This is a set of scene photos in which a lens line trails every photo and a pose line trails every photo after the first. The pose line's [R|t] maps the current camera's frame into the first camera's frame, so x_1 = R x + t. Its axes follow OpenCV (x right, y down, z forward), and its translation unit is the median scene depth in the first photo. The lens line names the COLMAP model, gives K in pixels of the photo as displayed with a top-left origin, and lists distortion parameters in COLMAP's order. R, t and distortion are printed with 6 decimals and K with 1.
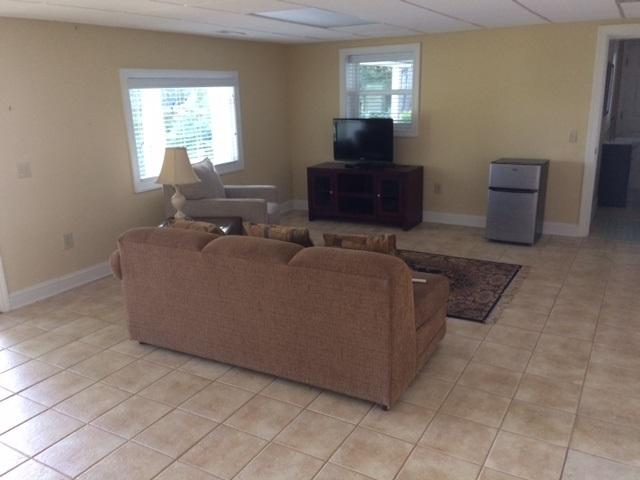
lens RADIAL K [[542.0, 0, 321.8], [0, 542.0, 237.8], [0, 0, 1]] dist [0.132628, -0.194503]
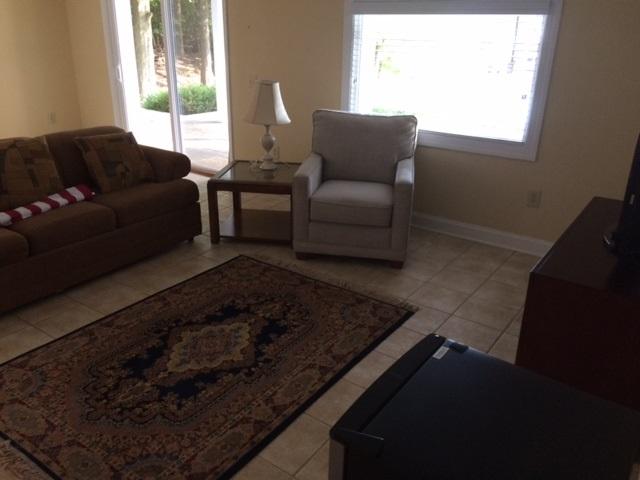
lens RADIAL K [[542.0, 0, 321.8], [0, 542.0, 237.8], [0, 0, 1]] dist [0.132628, -0.194503]
pose [[-0.090802, 0.391392, -0.915733, 0.776865], [-0.281621, 0.871907, 0.400585, -0.388668], [0.955220, 0.294264, 0.031053, 1.343681]]
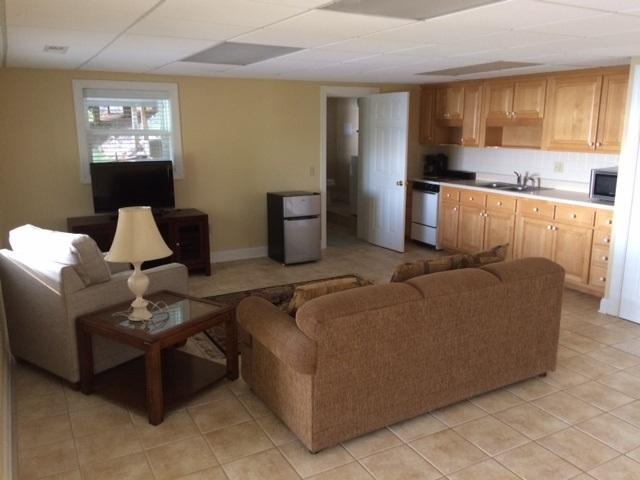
lens RADIAL K [[542.0, 0, 321.8], [0, 542.0, 237.8], [0, 0, 1]] dist [0.132628, -0.194503]
pose [[0.514591, -0.151921, 0.843870, -0.882287], [0.214088, 0.975772, 0.045116, -0.127340], [-0.830278, 0.157446, 0.534648, 0.508615]]
